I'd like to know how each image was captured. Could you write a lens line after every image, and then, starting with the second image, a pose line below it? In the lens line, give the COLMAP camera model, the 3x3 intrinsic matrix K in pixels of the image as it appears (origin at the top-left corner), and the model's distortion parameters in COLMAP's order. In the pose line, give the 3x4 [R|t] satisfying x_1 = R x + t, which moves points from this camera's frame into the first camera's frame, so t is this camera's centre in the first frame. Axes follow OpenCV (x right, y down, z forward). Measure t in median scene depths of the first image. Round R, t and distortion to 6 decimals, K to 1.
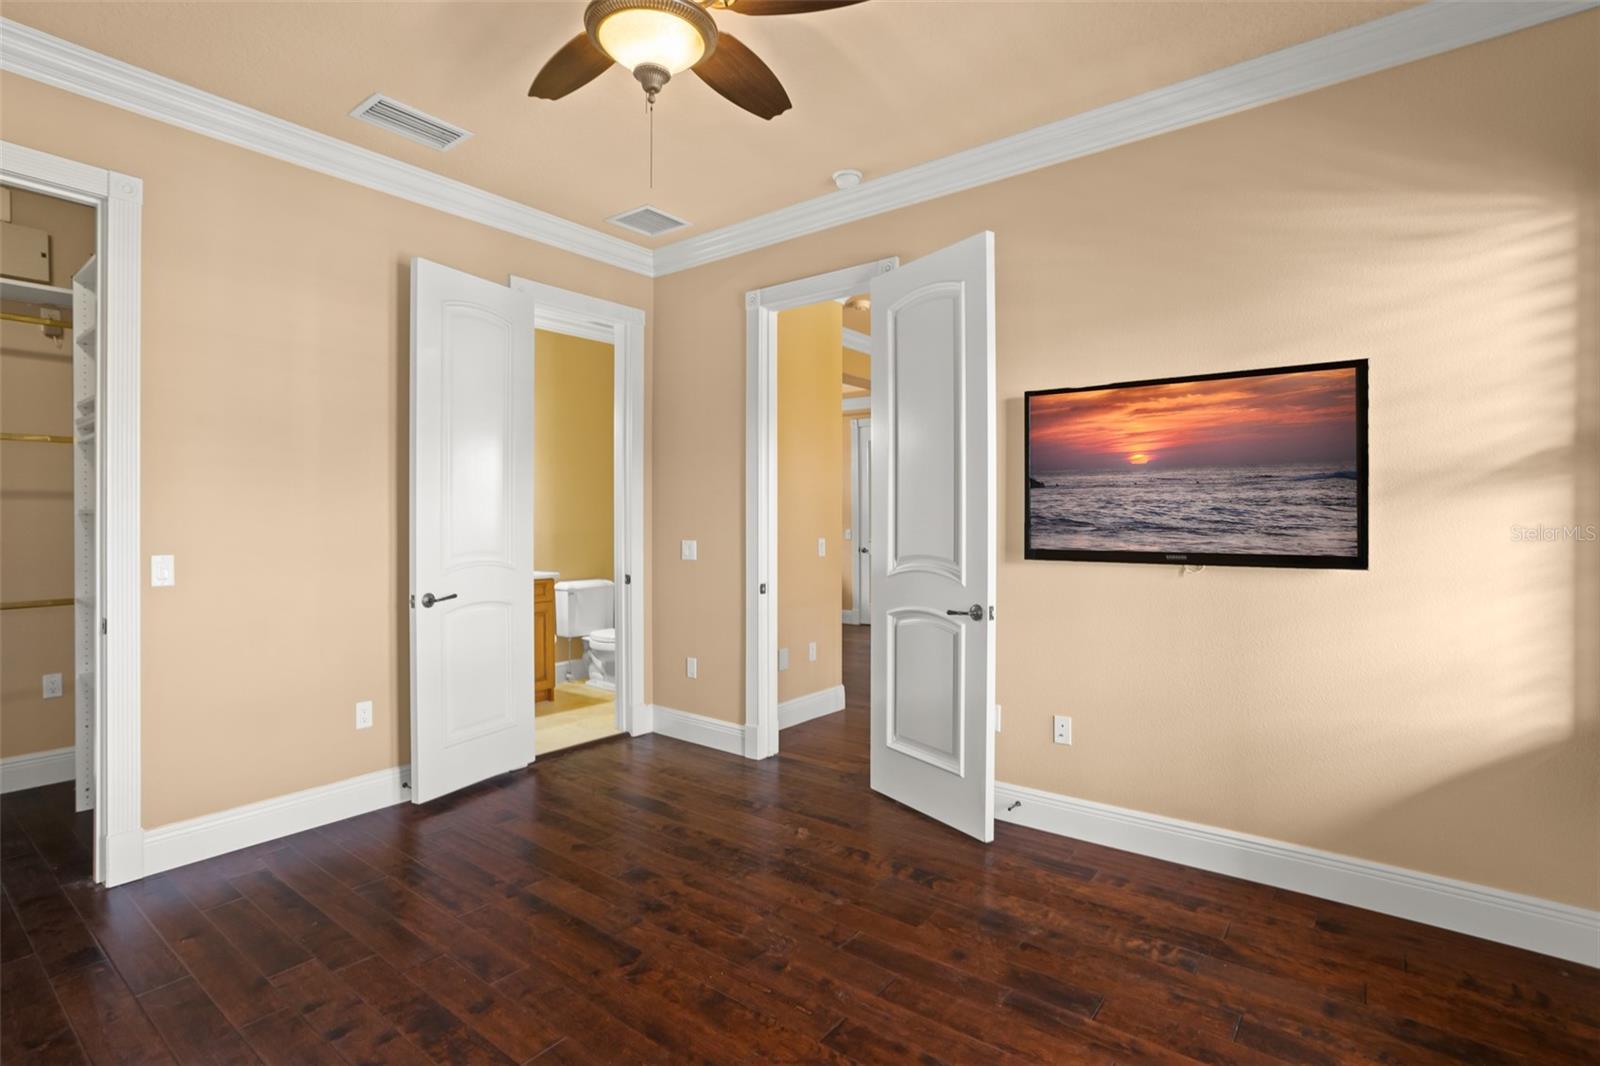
lens RADIAL K [[786.3, 0, 790.6], [0, 786.3, 526.7], [0, 0, 1]] dist [-0.005141, 0.023437]
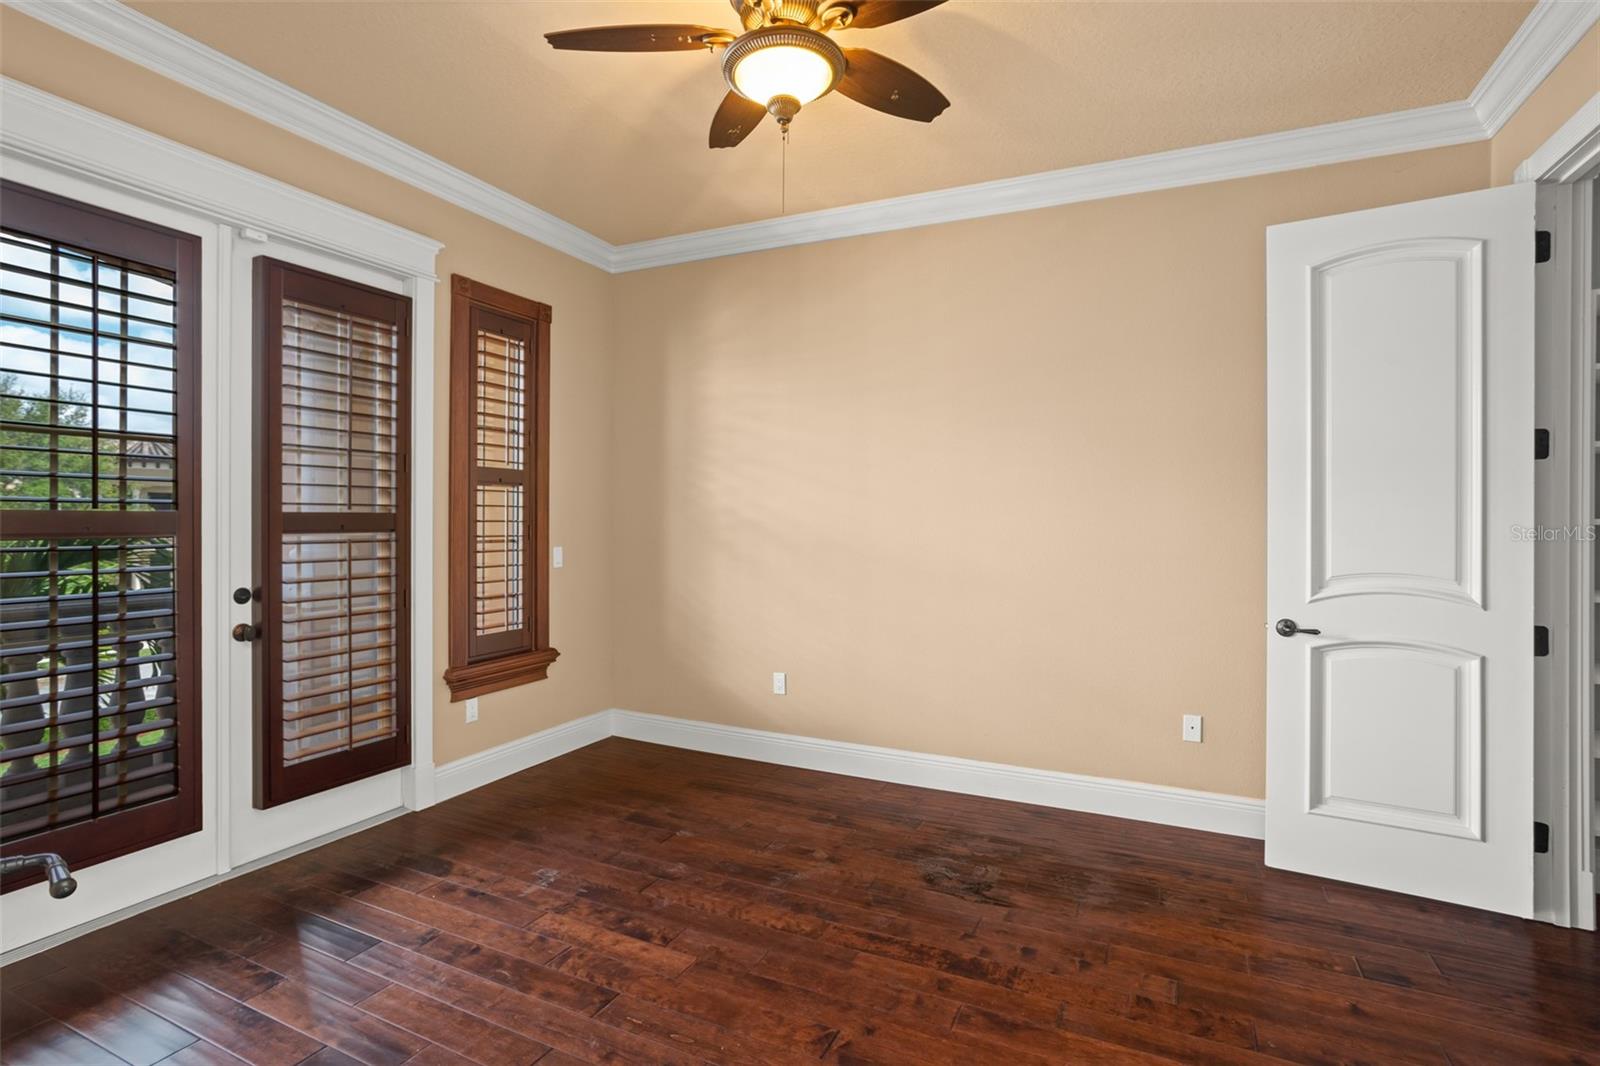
lens RADIAL K [[786.3, 0, 790.6], [0, 786.3, 526.7], [0, 0, 1]] dist [-0.005141, 0.023437]
pose [[-0.979182, -0.001077, -0.202982, 0.026403], [-0.002845, 0.999961, 0.008418, -0.016239], [0.202965, 0.008821, -0.979146, 2.045852]]
